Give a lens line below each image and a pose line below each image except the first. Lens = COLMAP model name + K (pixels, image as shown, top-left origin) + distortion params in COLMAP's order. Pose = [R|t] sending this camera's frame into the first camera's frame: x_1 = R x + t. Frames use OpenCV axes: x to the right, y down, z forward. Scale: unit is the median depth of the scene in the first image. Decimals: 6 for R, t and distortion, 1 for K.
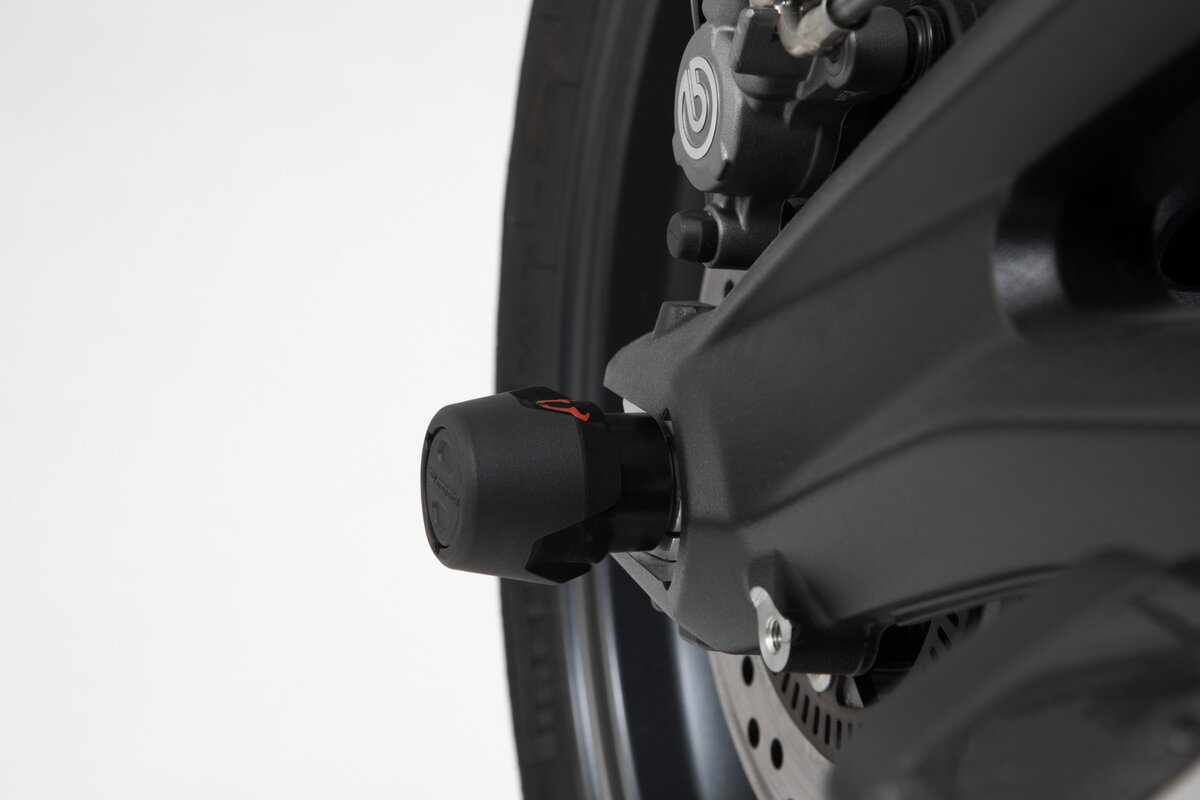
lens RADIAL K [[3477.3, 0, 592.7], [0, 3477.3, 397.8], [0, 0, 1]] dist [0.536588, 0.000000]
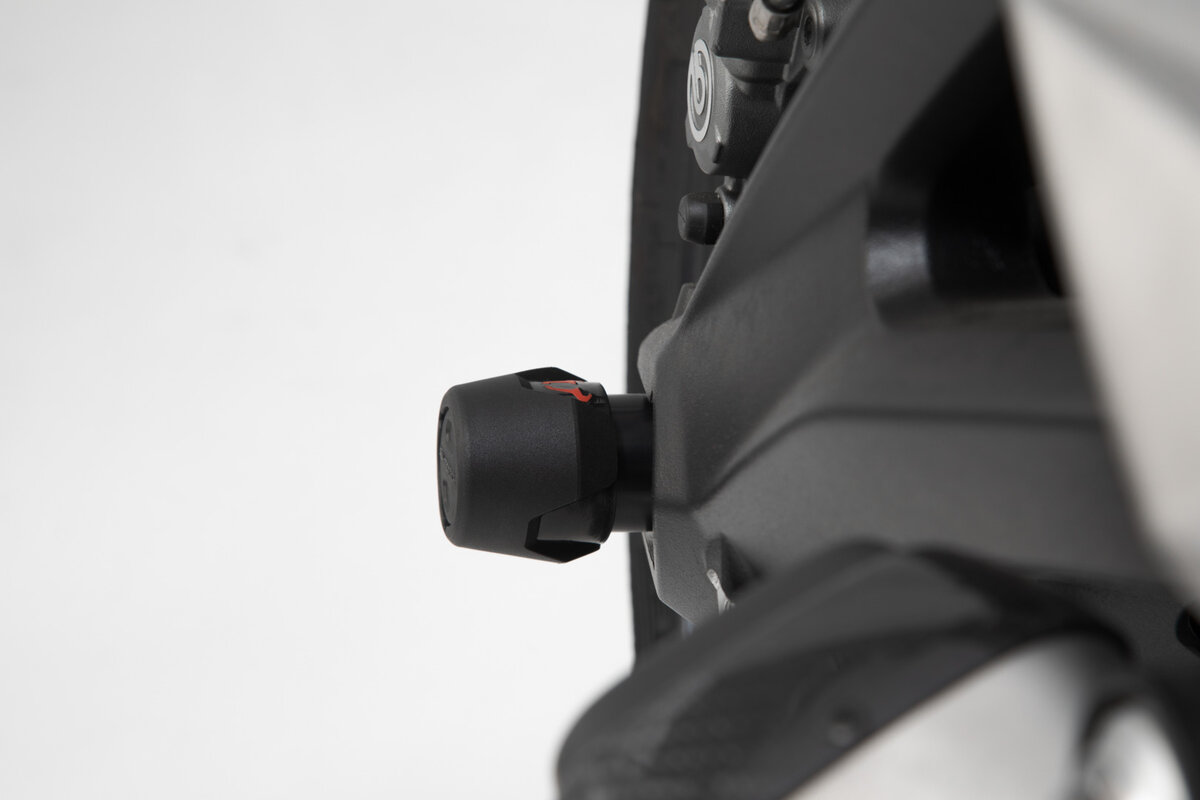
lens RADIAL K [[3477.3, 0, 604.7], [0, 3477.3, 396.7], [0, 0, 1]] dist [0.536588, 0.000000]
pose [[0.982578, 0.005753, -0.185764, 0.192865], [-0.003669, 0.999926, 0.011562, -0.006679], [0.185817, -0.010679, 0.982526, 0.007170]]
